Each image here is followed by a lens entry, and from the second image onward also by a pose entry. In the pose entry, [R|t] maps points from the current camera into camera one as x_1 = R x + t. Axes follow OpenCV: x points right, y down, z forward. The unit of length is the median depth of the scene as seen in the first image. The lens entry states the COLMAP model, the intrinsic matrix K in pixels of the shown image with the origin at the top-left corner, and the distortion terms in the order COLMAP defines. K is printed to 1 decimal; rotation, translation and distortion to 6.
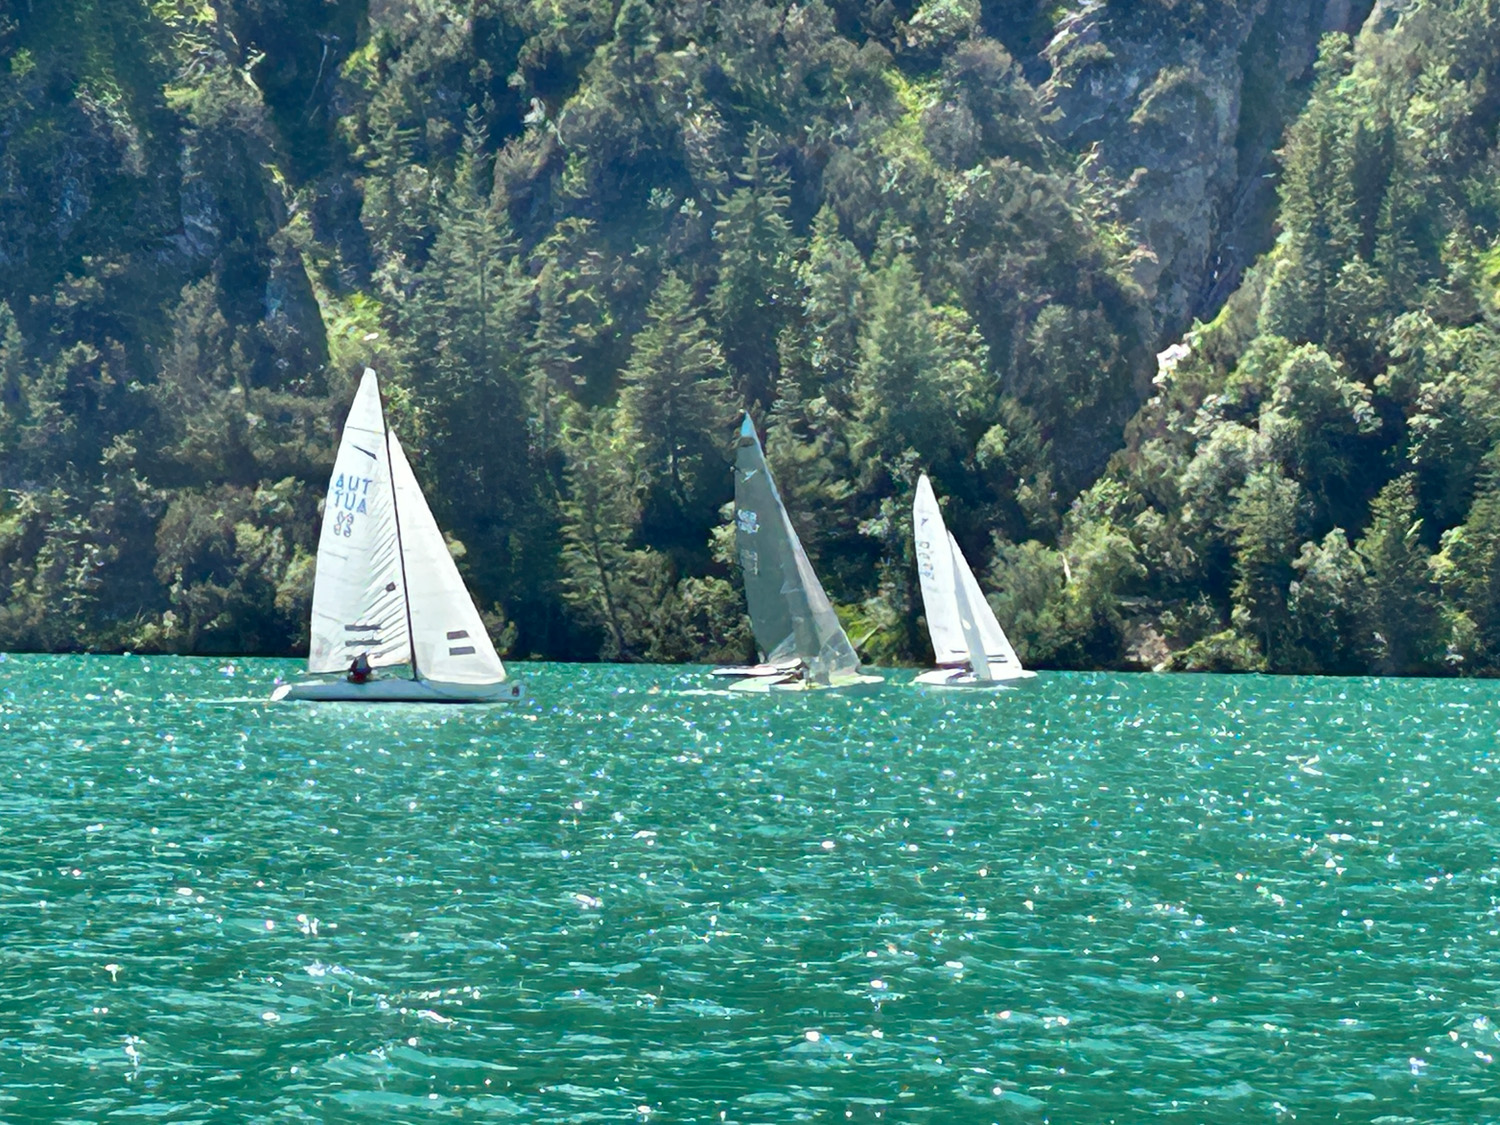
lens RADIAL K [[5842.8, 0, 815.1], [0, 5842.8, 550.8], [0, 0, 1]] dist [0.254402, 0.000000]
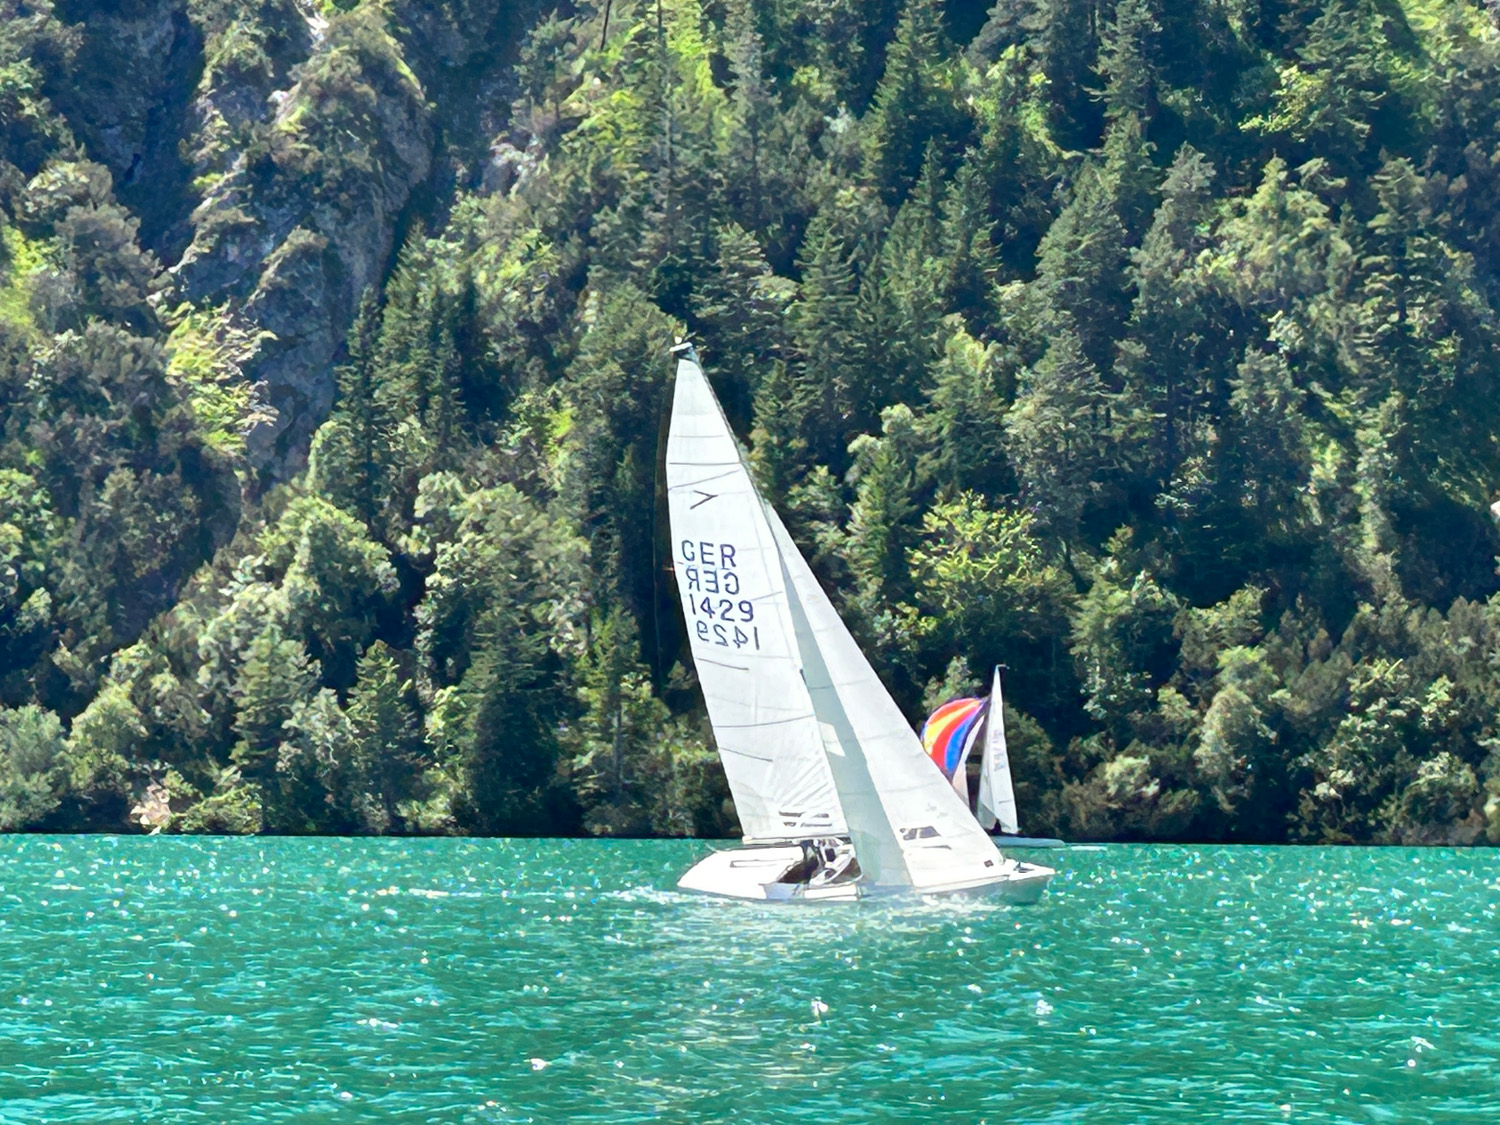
lens RADIAL K [[5842.8, 0, 713.5], [0, 5842.8, 529.0], [0, 0, 1]] dist [0.254402, 0.000000]
pose [[0.999773, -0.008038, -0.019743, 0.161477], [0.007370, 0.999405, -0.033680, 0.002827], [0.020002, 0.033527, 0.999238, 0.001941]]
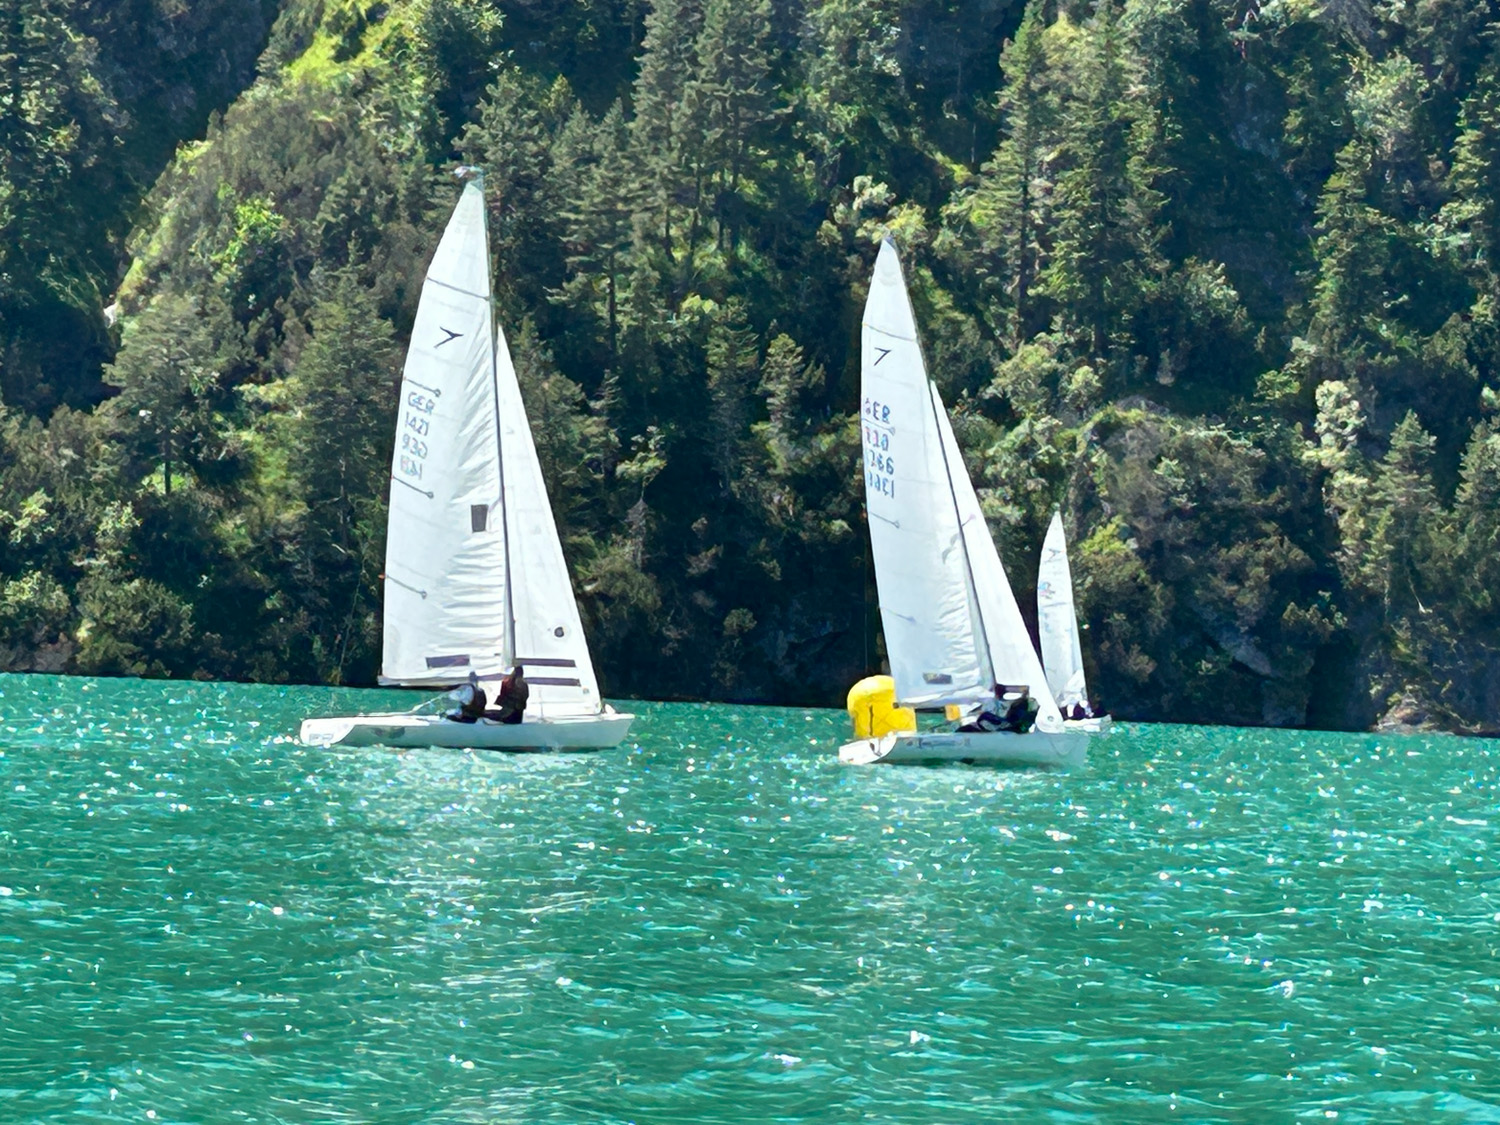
lens RADIAL K [[5842.8, 0, 742.4], [0, 5842.8, 563.7], [0, 0, 1]] dist [0.254402, 0.000000]
pose [[0.976552, 0.033264, 0.212696, 0.176302], [-0.033559, 0.999434, -0.002226, 0.004902], [-0.212650, -0.004964, 0.977116, 0.072824]]
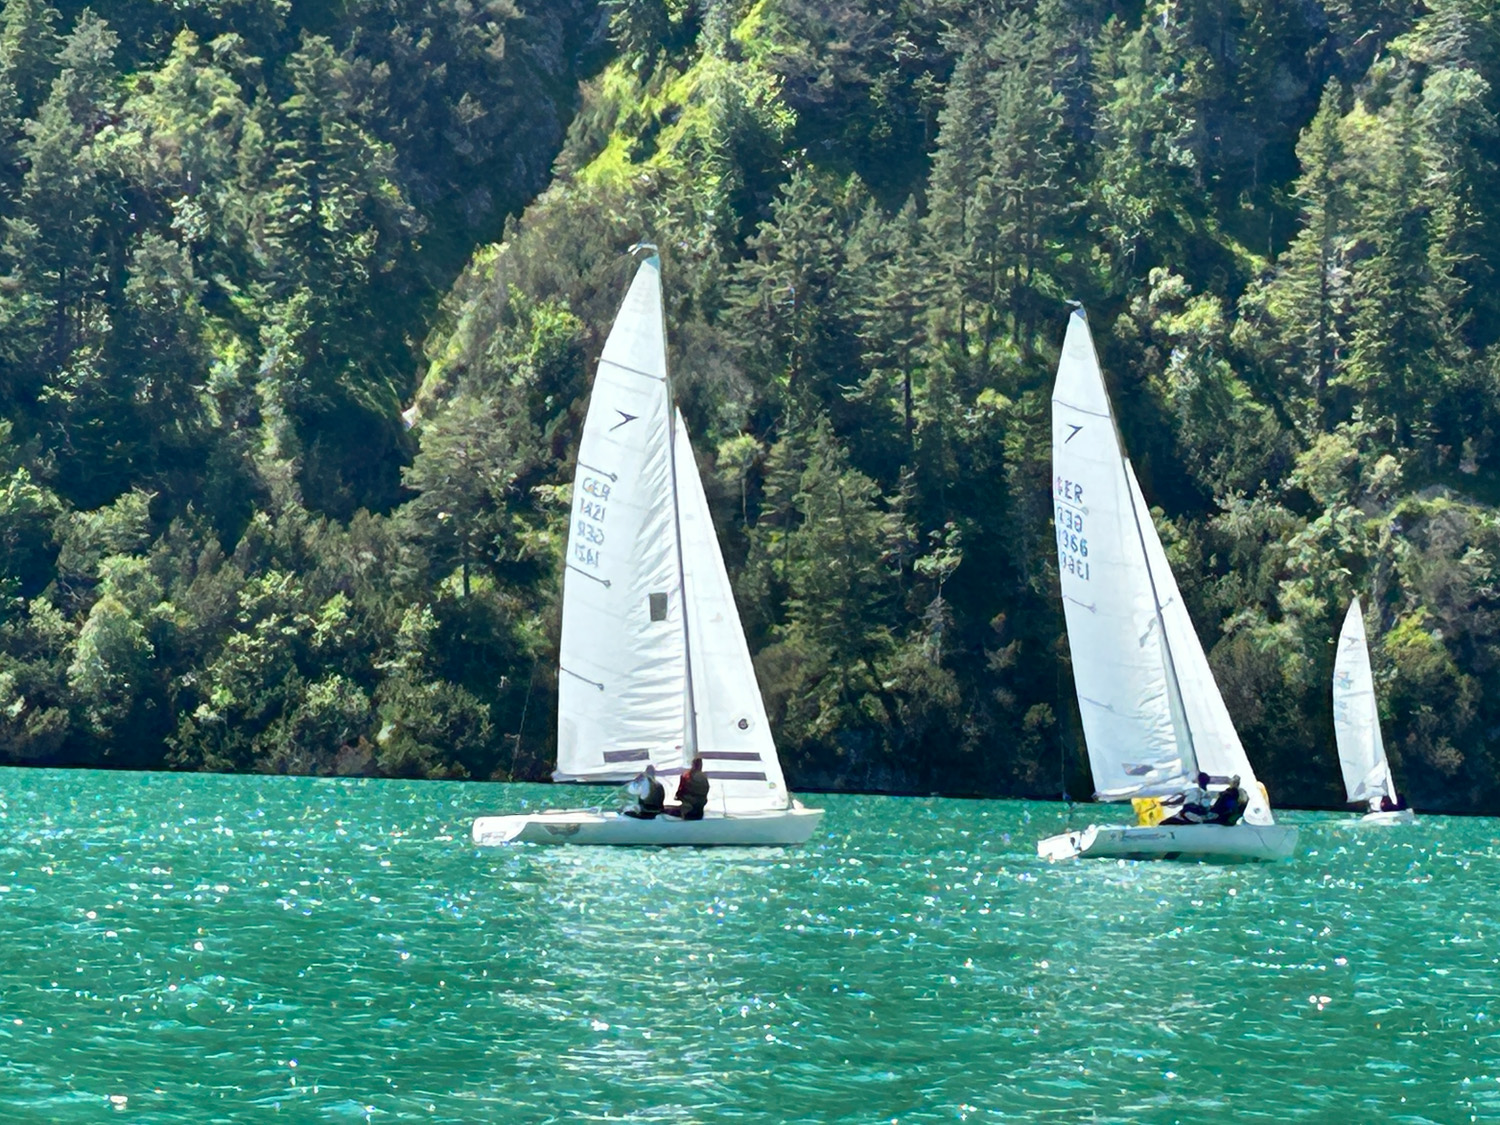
lens RADIAL K [[5842.8, 0, 711.7], [0, 5842.8, 473.4], [0, 0, 1]] dist [0.254402, 0.000000]
pose [[0.987559, 0.026974, 0.154917, 0.178424], [-0.022157, 0.999218, -0.032737, 0.004969], [-0.155679, 0.028897, 0.987385, 0.075278]]
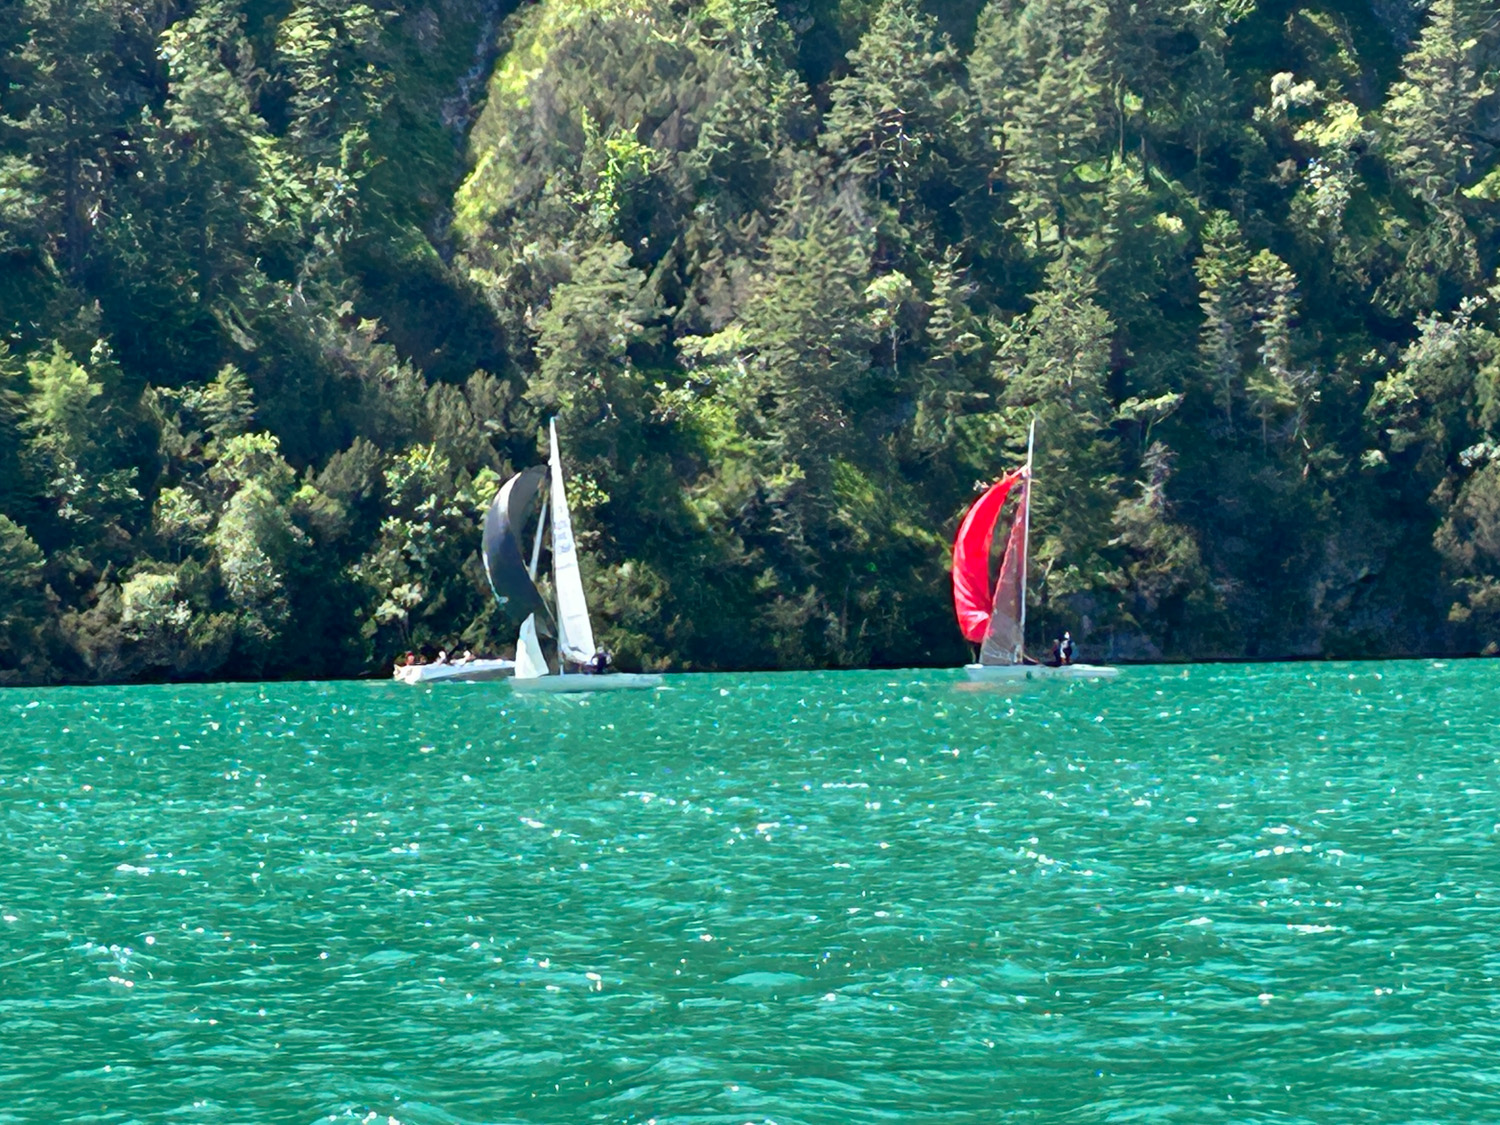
lens RADIAL K [[5842.8, 0, 827.8], [0, 5842.8, 471.9], [0, 0, 1]] dist [0.254402, 0.000000]
pose [[0.913403, -0.019873, 0.406571, -0.003777], [0.025642, 0.999633, -0.008745, 0.003930], [-0.406248, 0.018413, 0.913577, 0.223021]]
